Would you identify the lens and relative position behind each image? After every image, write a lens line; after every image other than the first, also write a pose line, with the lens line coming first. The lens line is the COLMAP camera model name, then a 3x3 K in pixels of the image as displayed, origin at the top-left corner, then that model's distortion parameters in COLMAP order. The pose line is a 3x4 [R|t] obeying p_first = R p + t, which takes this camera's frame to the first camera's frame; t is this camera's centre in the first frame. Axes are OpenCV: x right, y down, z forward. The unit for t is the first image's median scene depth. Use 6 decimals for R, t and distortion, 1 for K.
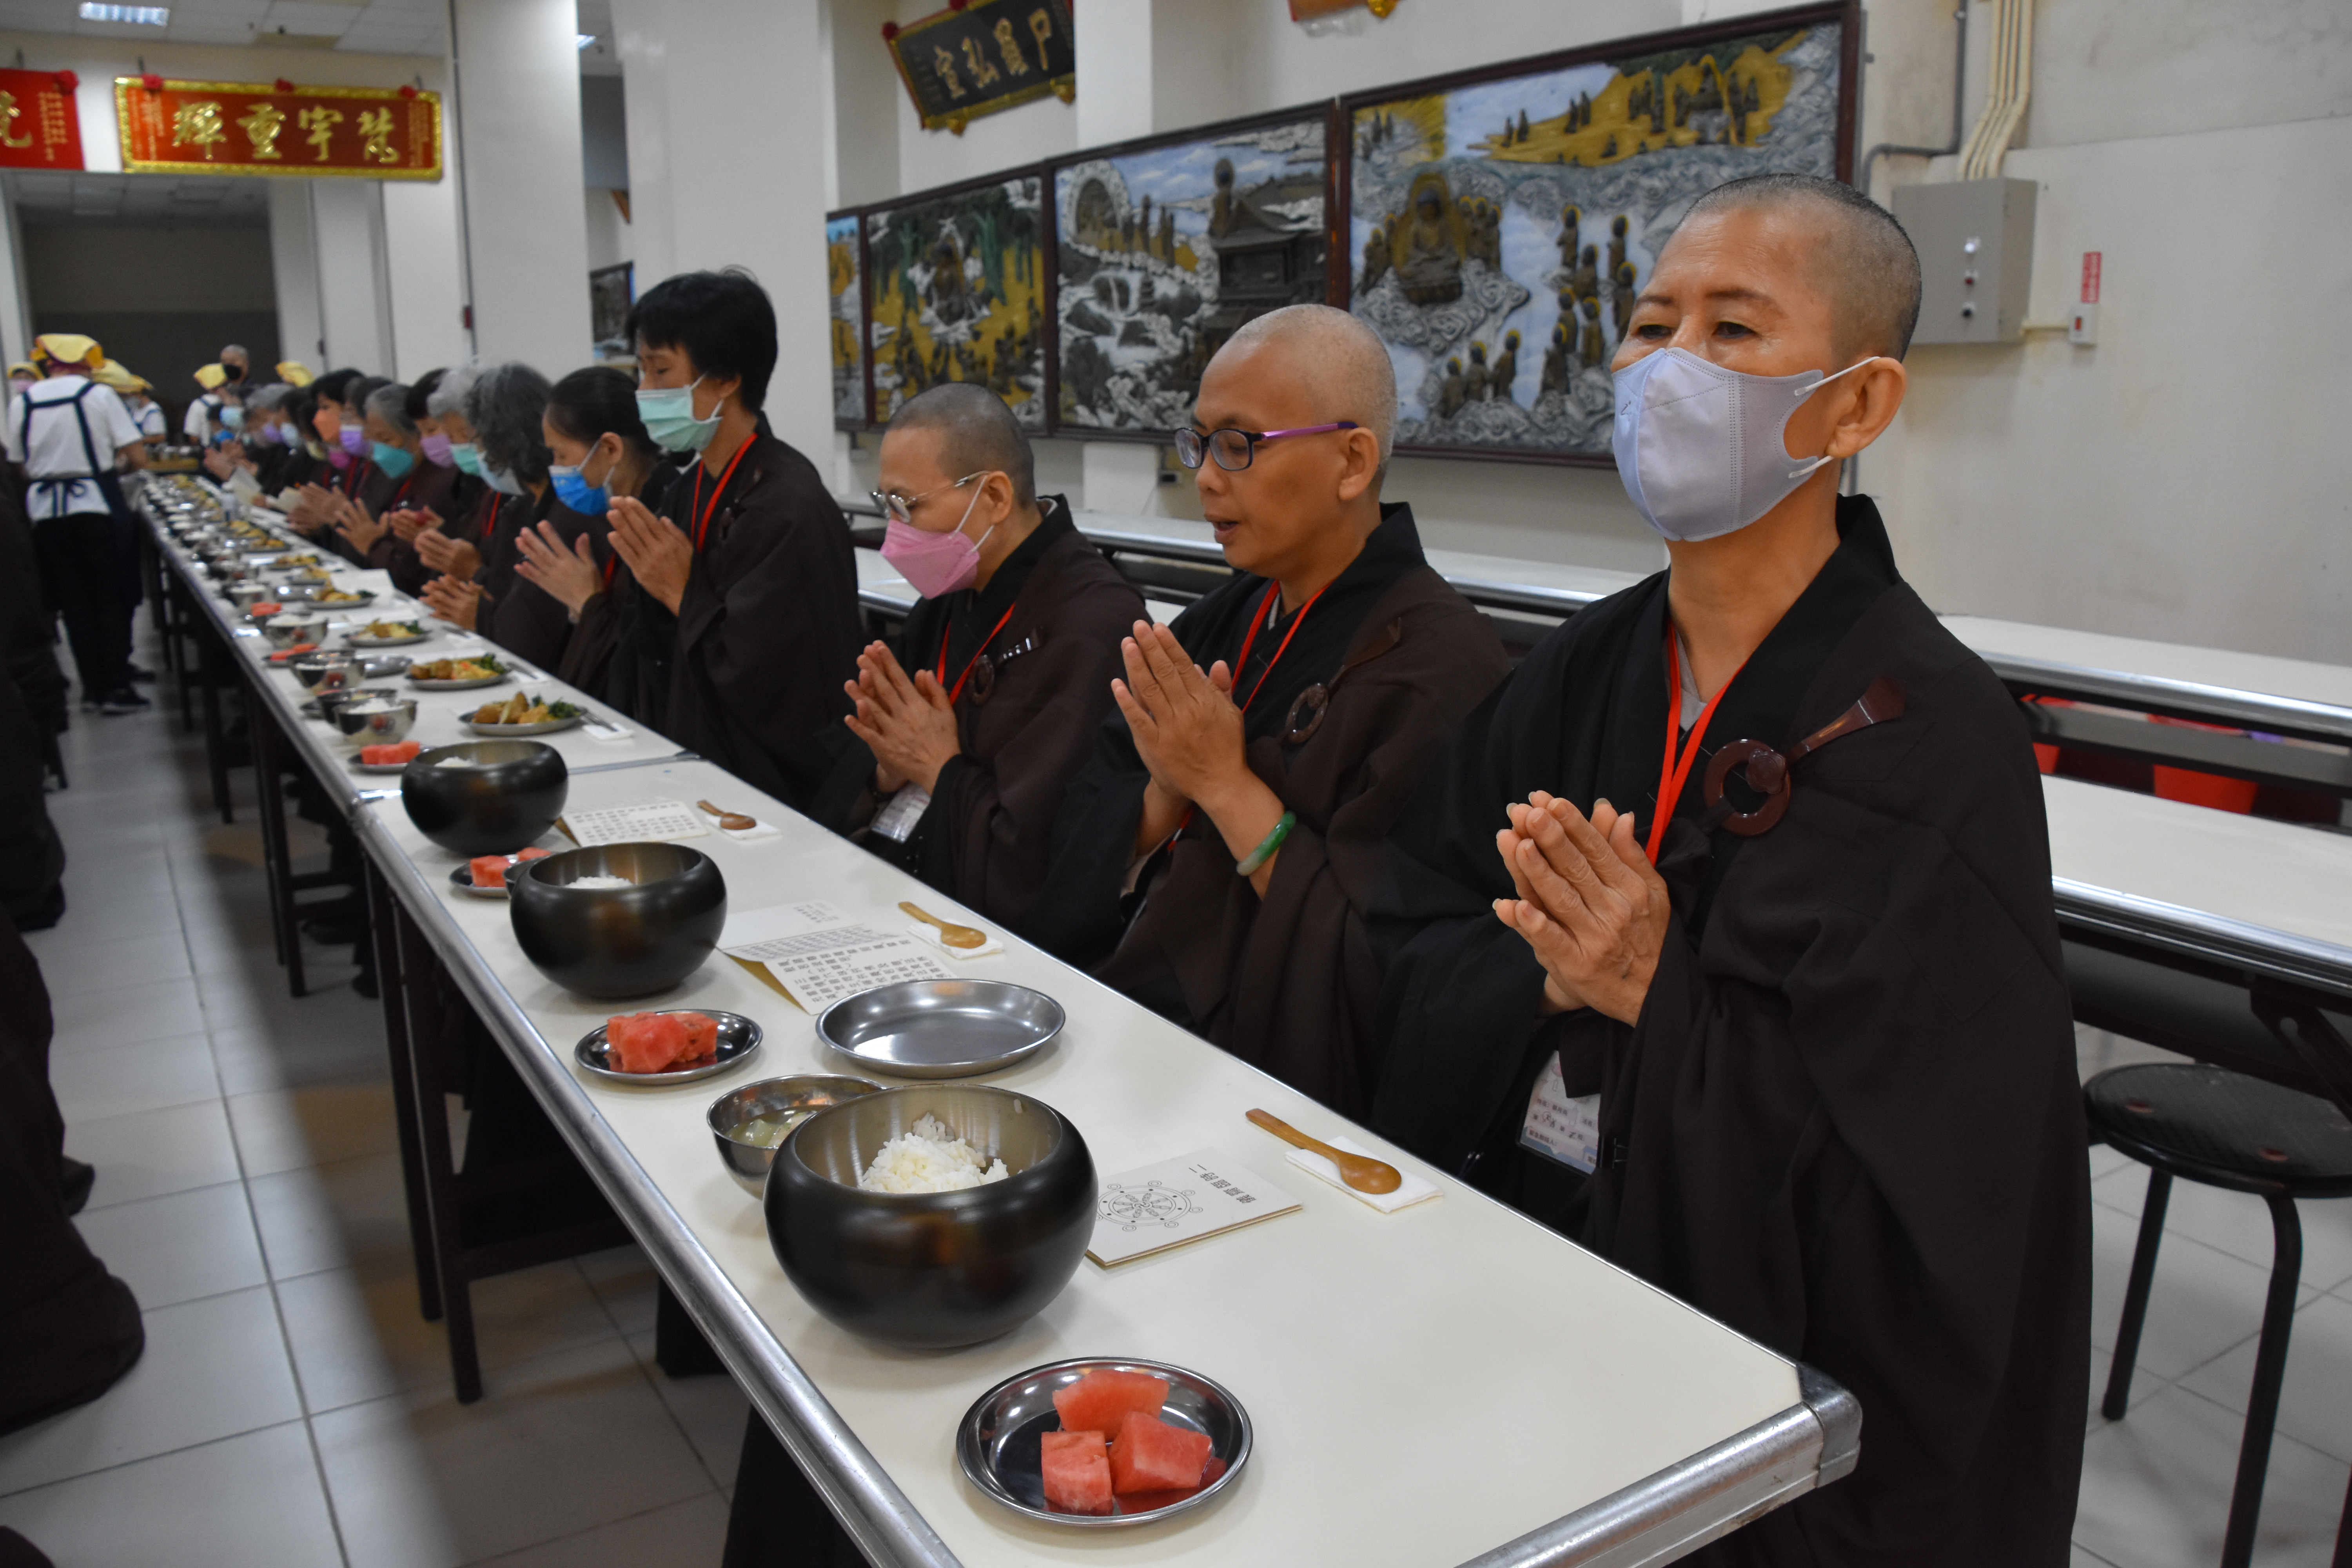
lens RADIAL K [[1831.1, 0, 1176.0], [0, 1831.1, 784.0], [0, 0, 1]] dist [-0.147973, 0.086247]
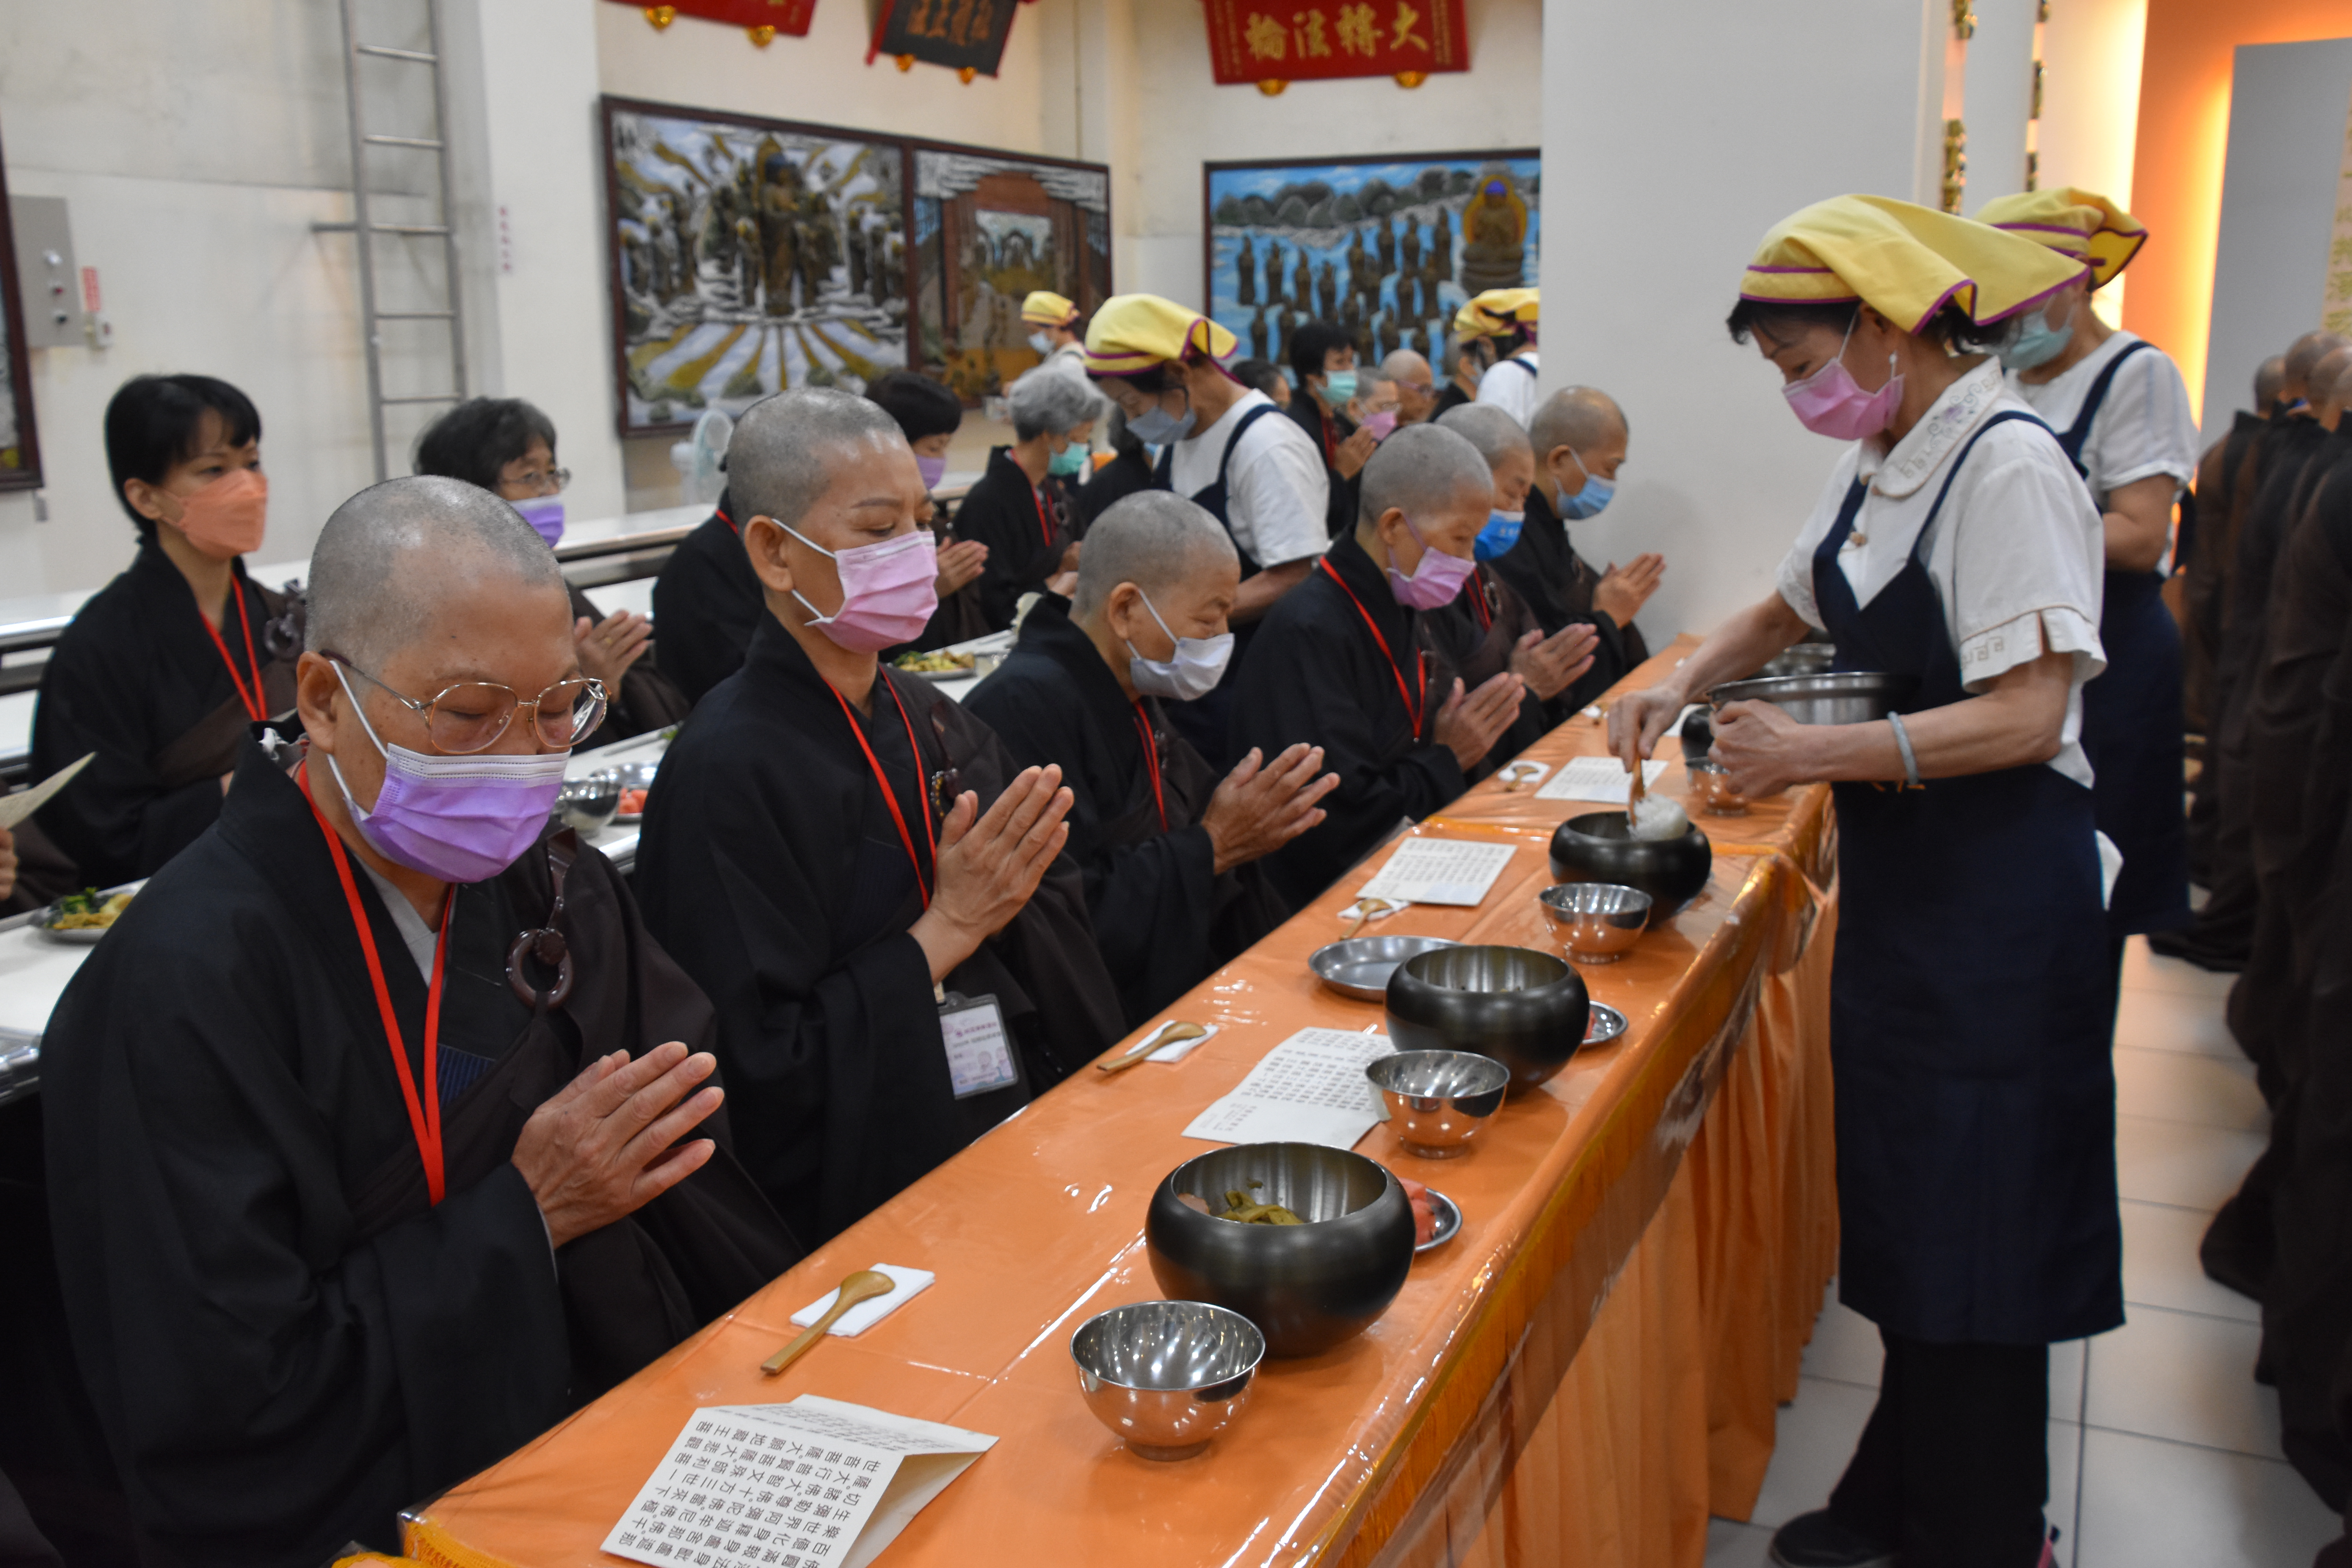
lens RADIAL K [[2193.4, 0, 1176.0], [0, 2193.4, 784.0], [0, 0, 1]] dist [-0.007768, 0.006107]
pose [[-0.568968, -0.156449, 0.807341, -0.622975], [0.191174, 0.929677, 0.314885, -0.169278], [-0.799830, 0.333502, -0.499048, 0.703288]]
